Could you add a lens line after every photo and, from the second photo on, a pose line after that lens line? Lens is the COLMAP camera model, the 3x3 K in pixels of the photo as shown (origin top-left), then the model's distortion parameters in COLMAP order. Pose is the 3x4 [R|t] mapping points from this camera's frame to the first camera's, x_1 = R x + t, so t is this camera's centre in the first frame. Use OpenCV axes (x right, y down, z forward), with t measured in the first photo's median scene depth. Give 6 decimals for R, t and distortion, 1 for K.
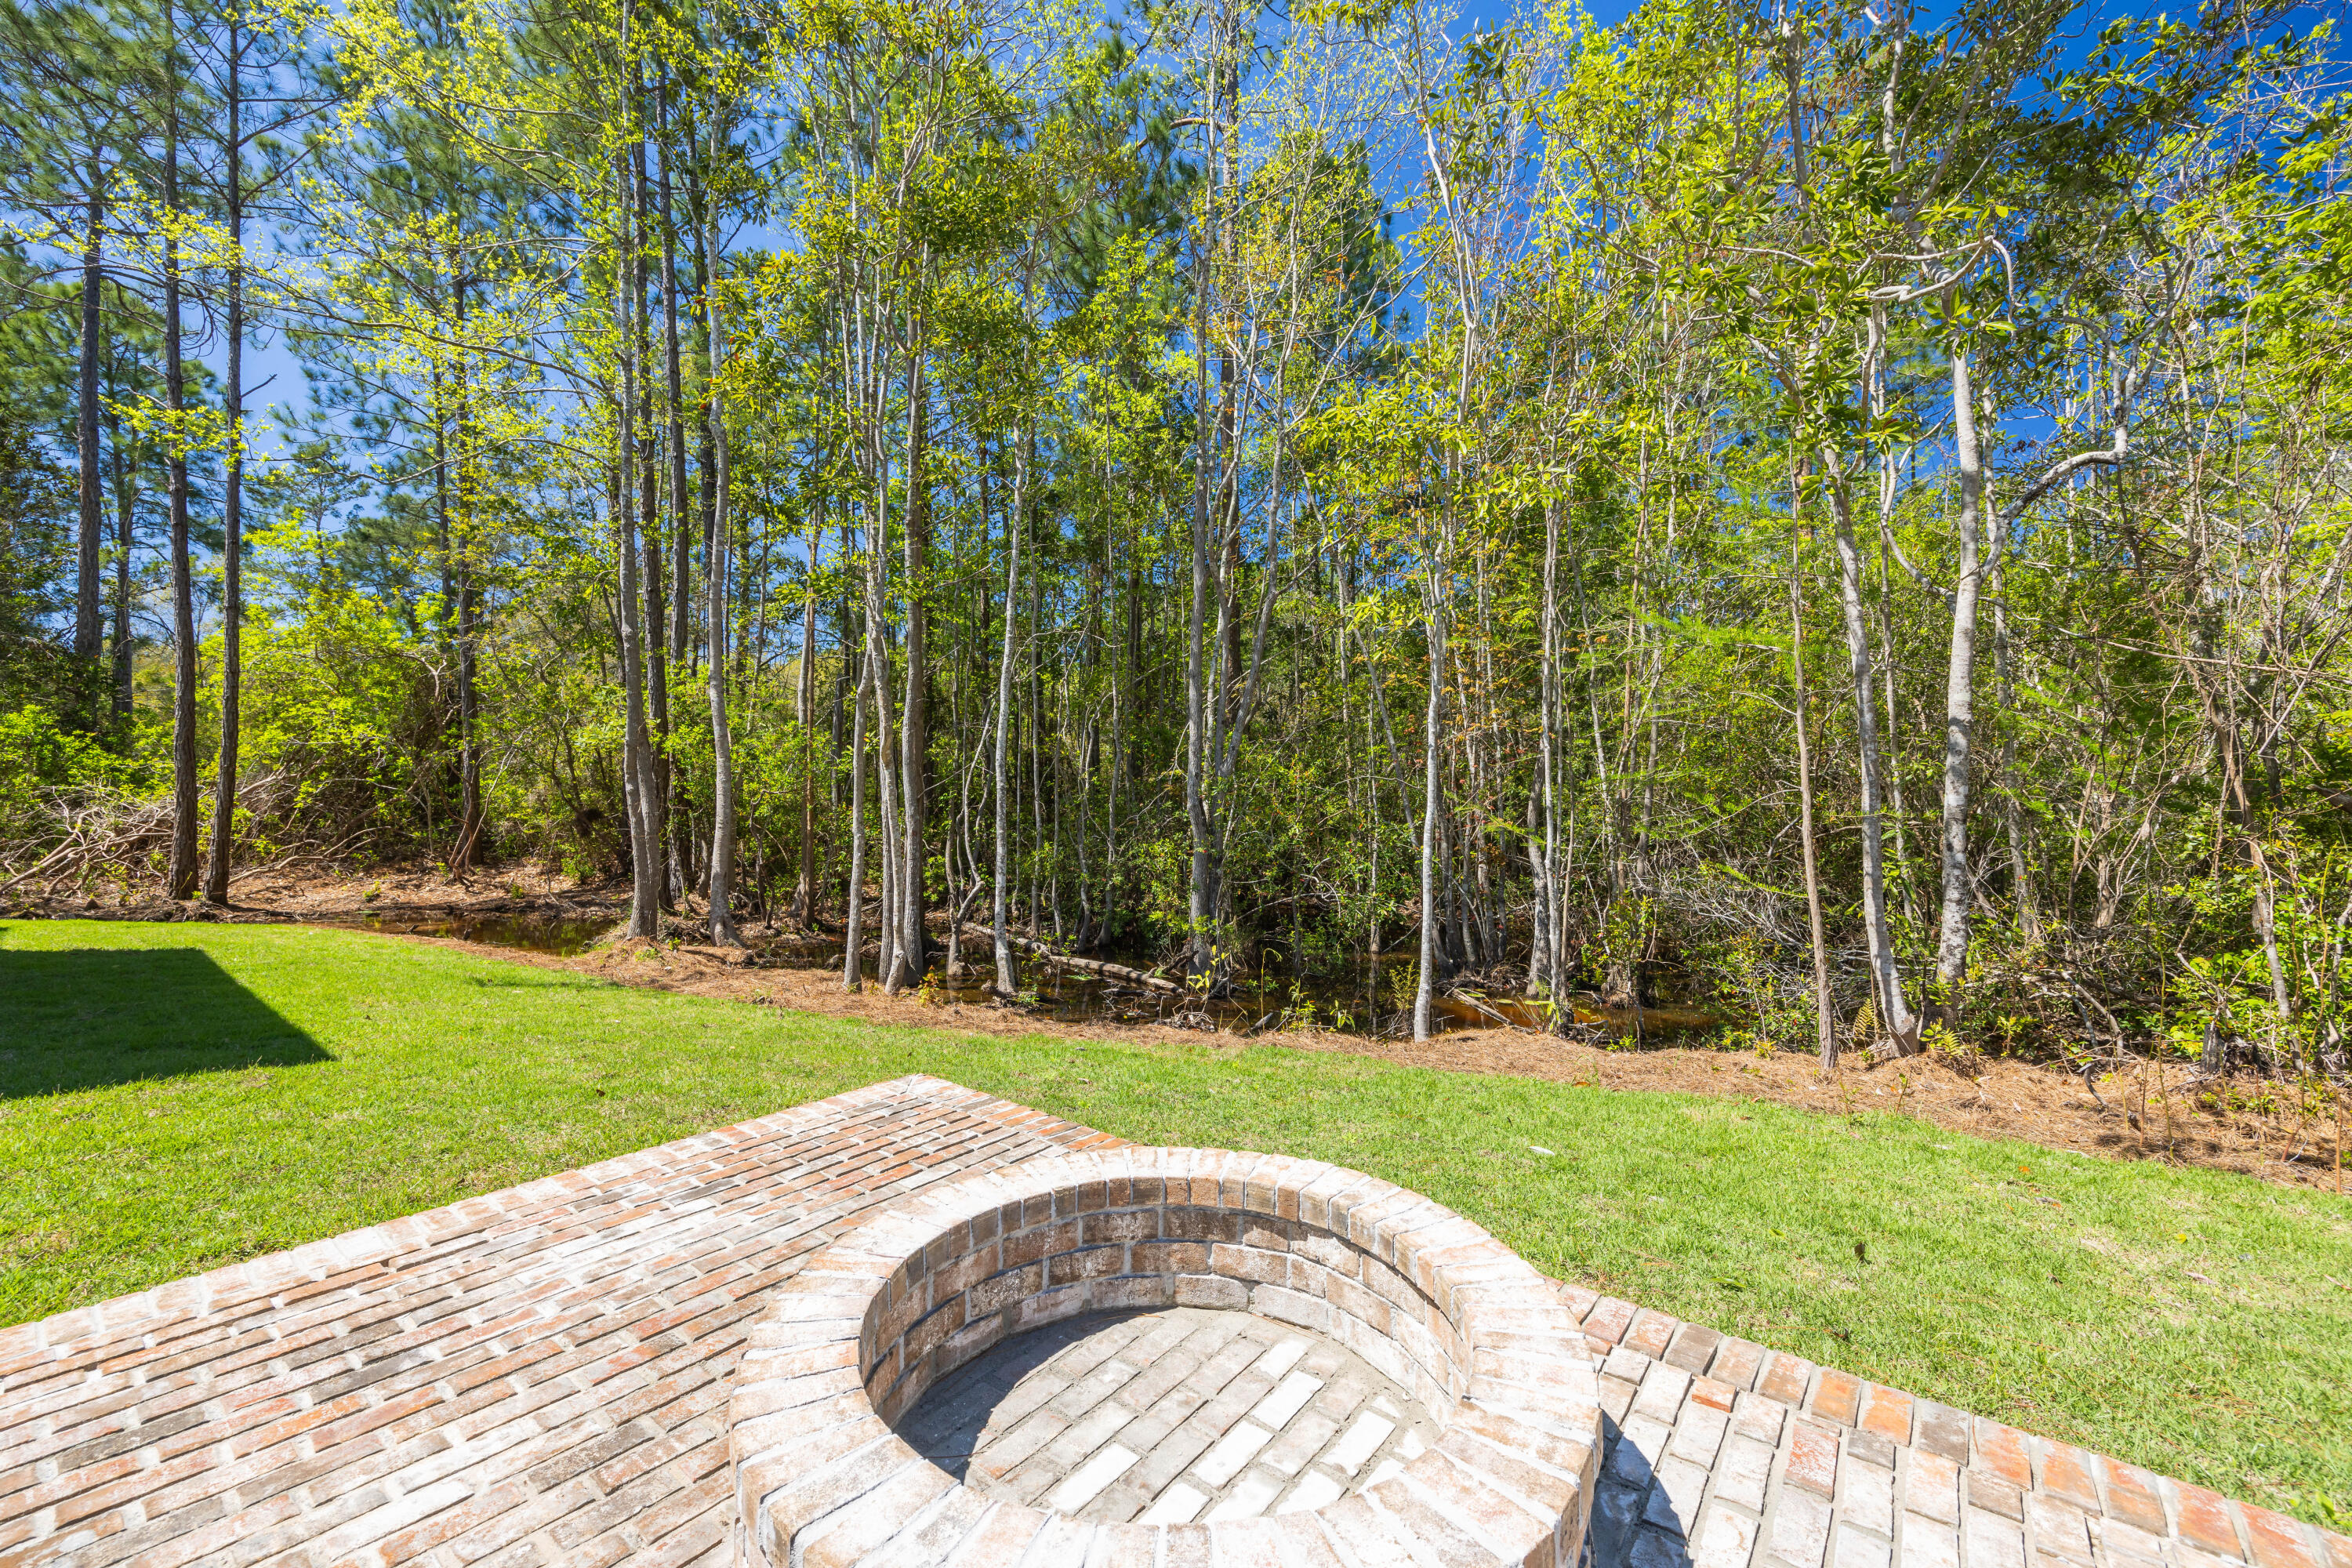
lens RADIAL K [[944.8, 0, 1182.8], [0, 944.8, 784.8], [0, 0, 1]] dist [-0.001397, 0.000312]
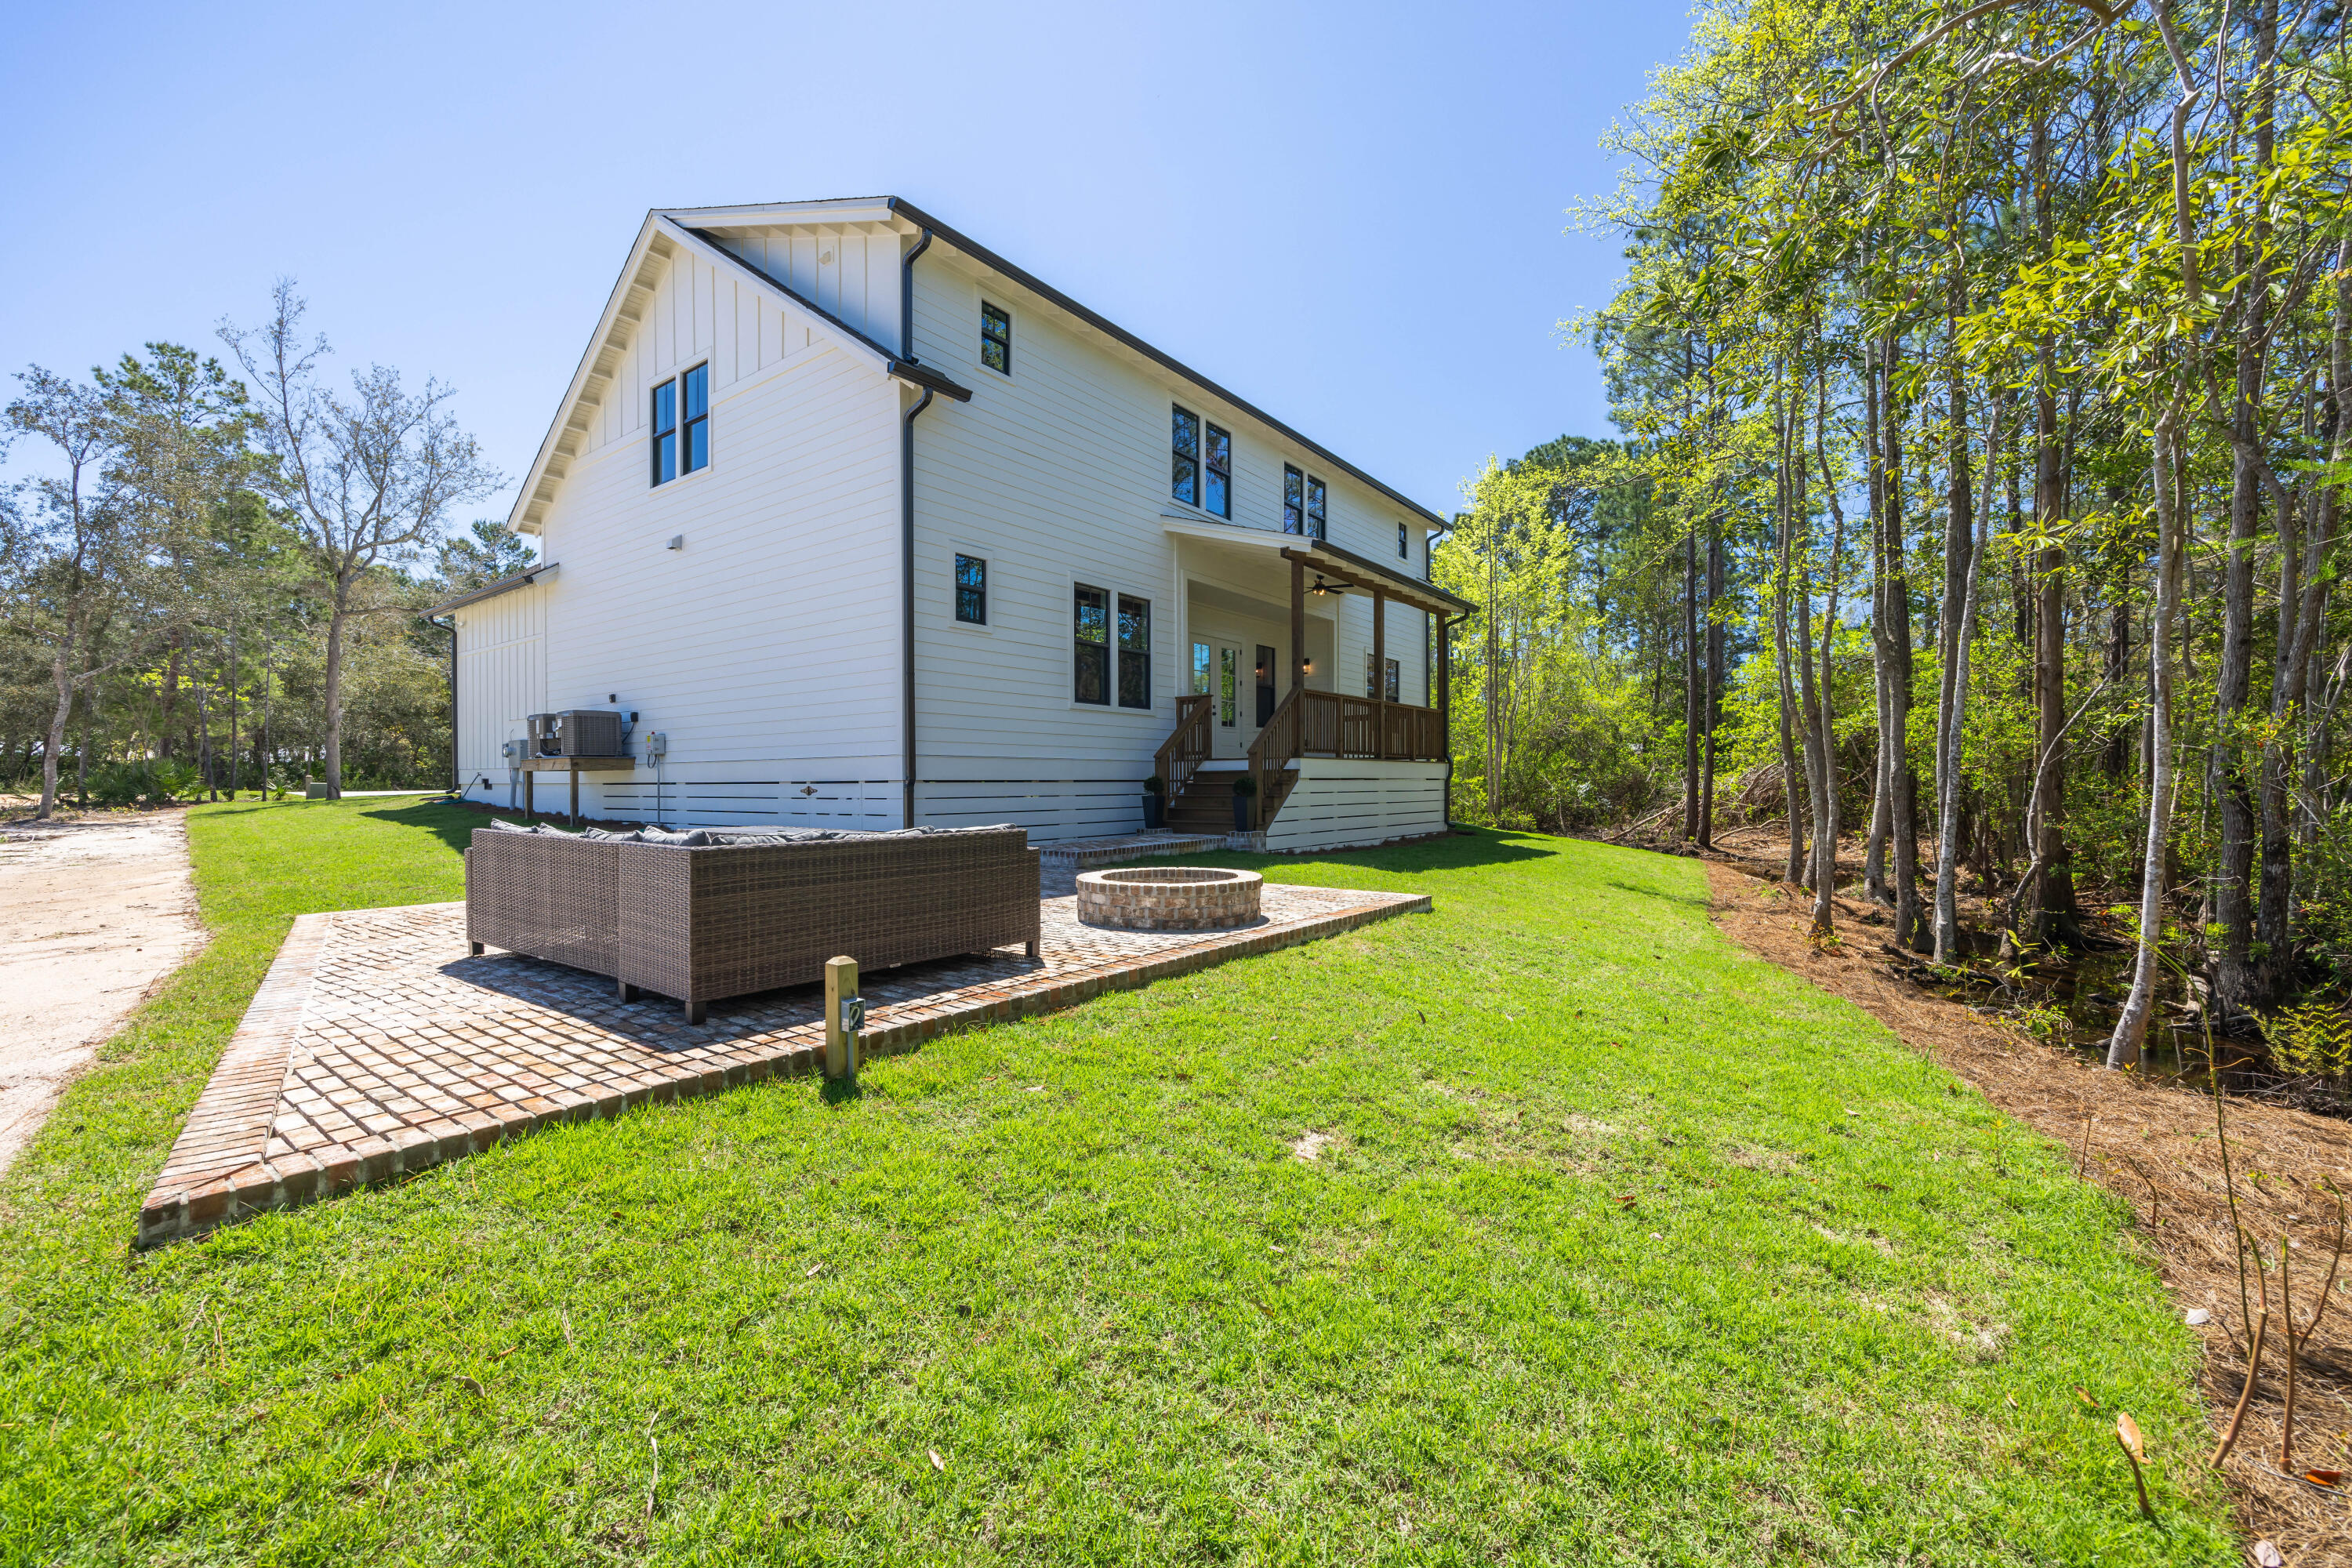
lens RADIAL K [[944.8, 0, 1182.8], [0, 944.8, 784.8], [0, 0, 1]] dist [-0.001397, 0.000312]
pose [[0.043610, 0.008018, -0.999016, 0.502989], [0.007109, 0.999940, 0.008336, 0.010851], [0.999023, -0.007465, 0.043550, 0.106017]]
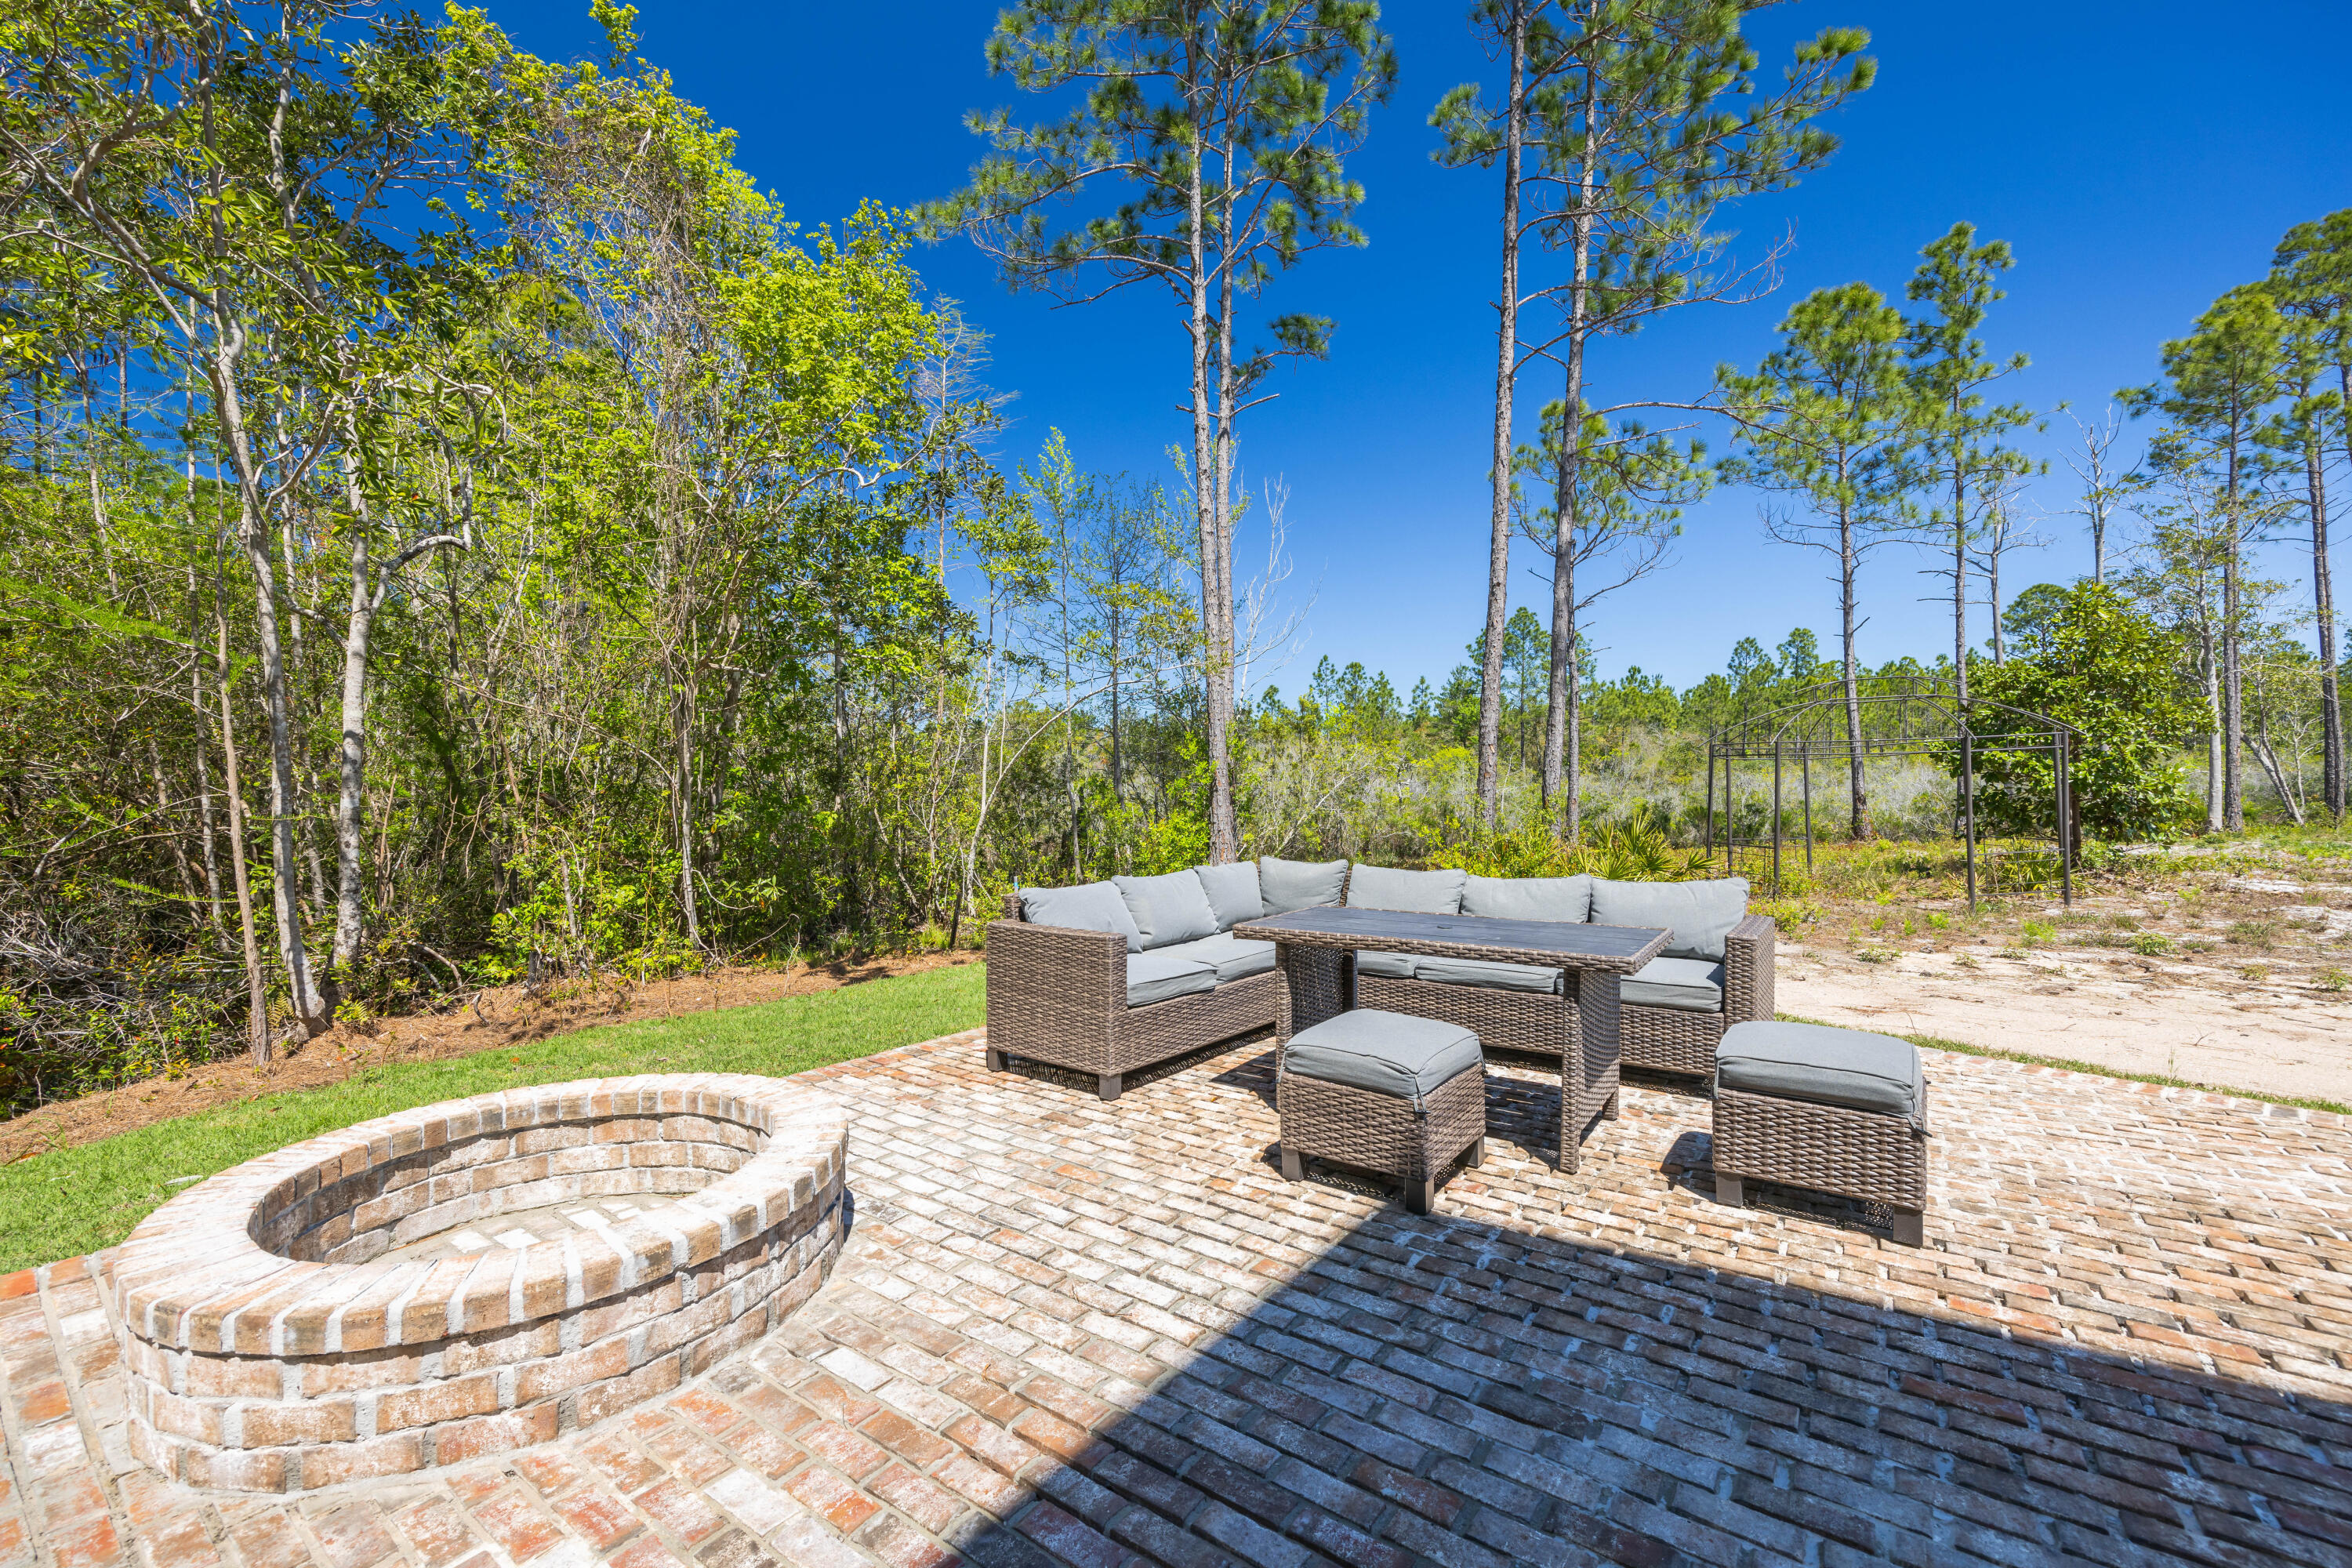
lens RADIAL K [[959.1, 0, 1176.0], [0, 959.1, 784.0], [0, 0, 1]] dist [-0.002114, -0.000074]
pose [[-0.027081, 0.007355, 0.999606, -0.174573], [-0.000057, 0.999973, -0.007359, 0.000917], [-0.999633, -0.000256, -0.027080, 0.013638]]
